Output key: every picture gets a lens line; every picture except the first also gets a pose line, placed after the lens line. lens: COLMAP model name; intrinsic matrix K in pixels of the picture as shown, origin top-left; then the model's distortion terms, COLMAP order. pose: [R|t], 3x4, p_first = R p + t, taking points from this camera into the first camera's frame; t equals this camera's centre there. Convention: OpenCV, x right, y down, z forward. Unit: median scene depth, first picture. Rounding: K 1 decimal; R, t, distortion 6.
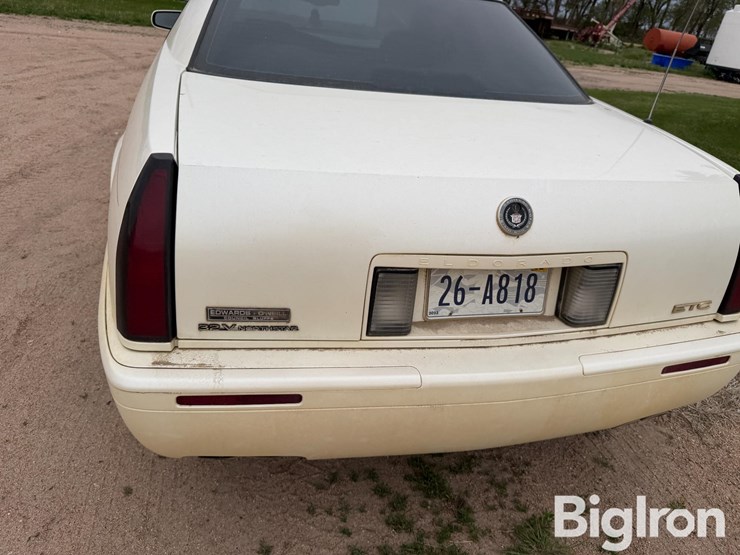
lens RADIAL K [[528.7, 0, 377.9], [0, 528.7, 278.3], [0, 0, 1]] dist [0.035256, -0.046042]
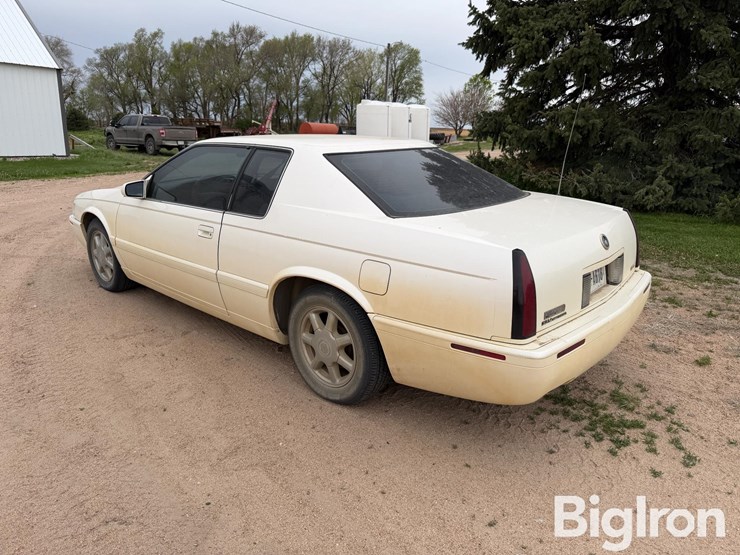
lens RADIAL K [[528.7, 0, 375.1], [0, 528.7, 267.4], [0, 0, 1]] dist [0.035256, -0.046042]
pose [[0.813108, -0.256968, 0.522325, -1.649550], [0.347864, 0.933948, -0.082050, -0.151270], [-0.466740, 0.248413, 0.848790, -0.458376]]
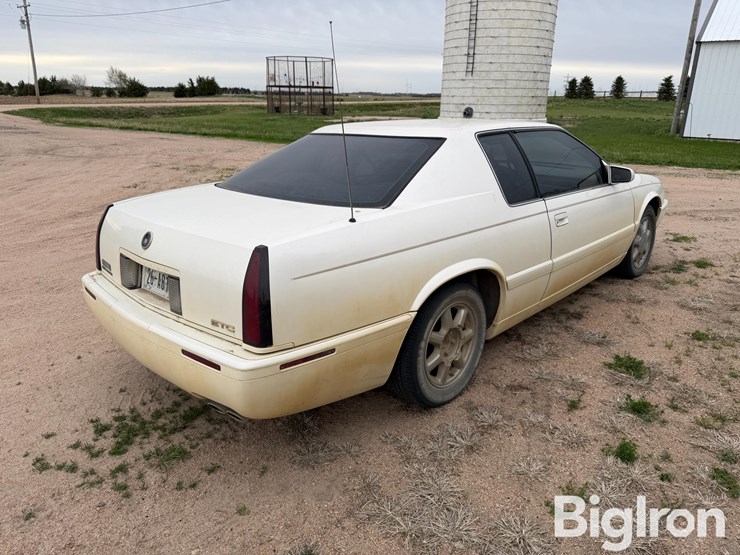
lens RADIAL K [[528.7, 0, 380.2], [0, 528.7, 274.6], [0, 0, 1]] dist [0.035256, -0.046042]
pose [[0.543411, 0.144205, -0.826988, 2.243328], [-0.338919, 0.938965, -0.058971, -0.157684], [0.768009, 0.312328, 0.559118, 0.514181]]
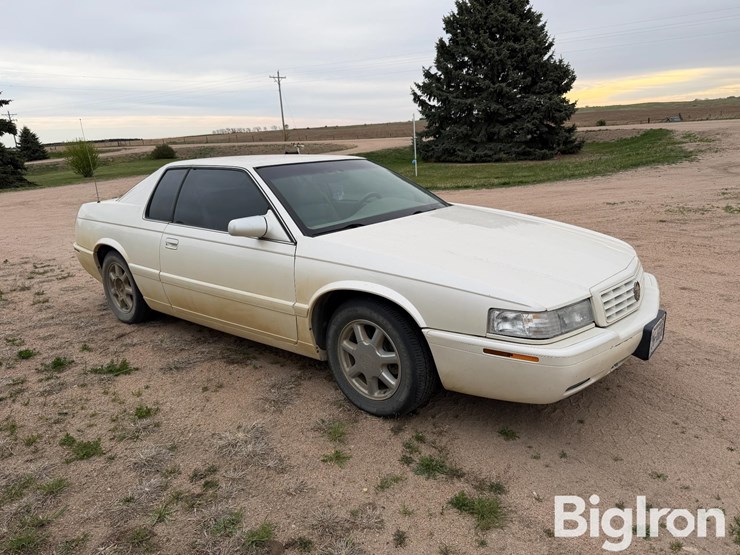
lens RADIAL K [[528.7, 0, 373.4], [0, 528.7, 275.0], [0, 0, 1]] dist [0.035256, -0.046042]
pose [[-0.807746, 0.076336, -0.584568, 1.397793], [-0.313314, 0.784364, 0.535358, -2.757738], [0.499381, 0.615587, -0.609649, 5.164134]]
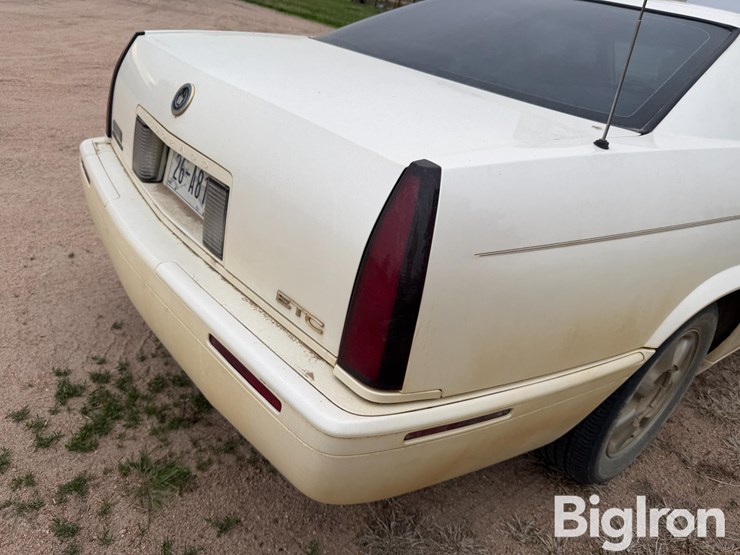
lens RADIAL K [[528.7, 0, 375.9], [0, 528.7, 278.4], [0, 0, 1]] dist [0.035256, -0.046042]
pose [[0.425761, 0.380355, -0.821010, 1.313717], [-0.539728, 0.835018, 0.106951, -0.125291], [0.726238, 0.397586, 0.560807, 0.732661]]
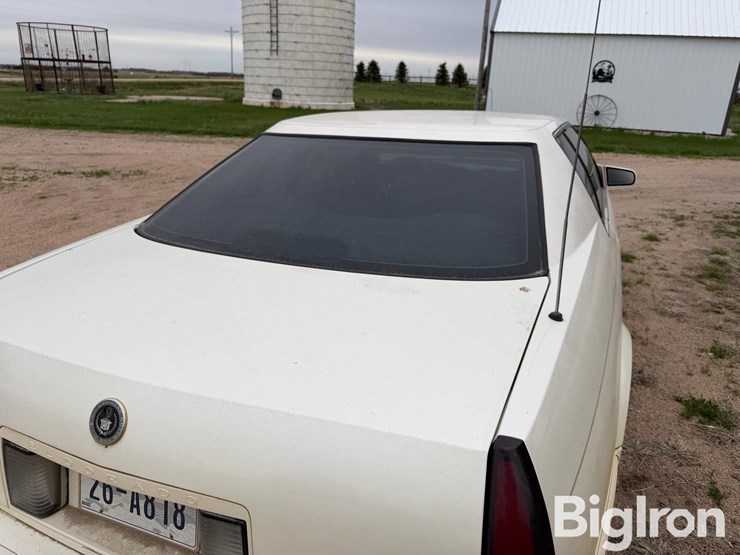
lens RADIAL K [[528.7, 0, 377.0], [0, 528.7, 272.7], [0, 0, 1]] dist [0.035256, -0.046042]
pose [[0.812411, 0.094028, -0.575454, 0.968466], [-0.205166, 0.969898, -0.131169, -0.291704], [0.545798, 0.224627, 0.807247, 0.434082]]
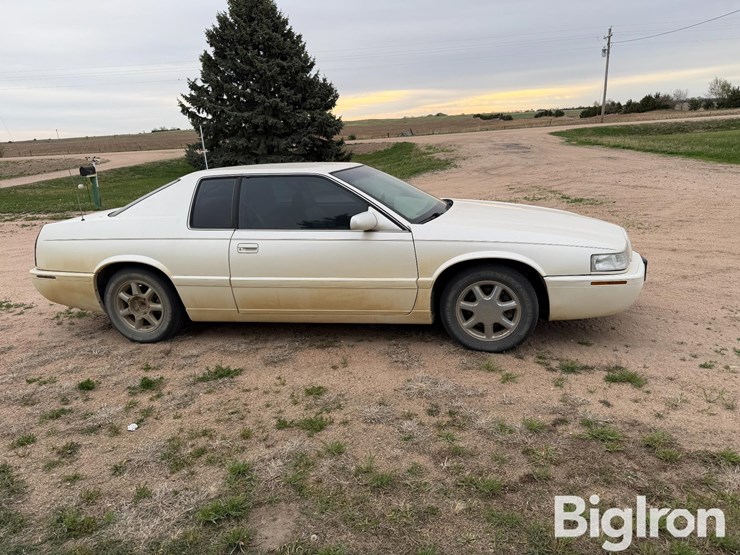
lens RADIAL K [[528.7, 0, 377.8], [0, 528.7, 277.1], [0, 0, 1]] dist [0.035256, -0.046042]
pose [[-0.449029, 0.142373, -0.882101, 3.056162], [-0.416480, 0.840072, 0.347596, -2.188207], [0.790517, 0.523458, -0.317922, 4.337704]]
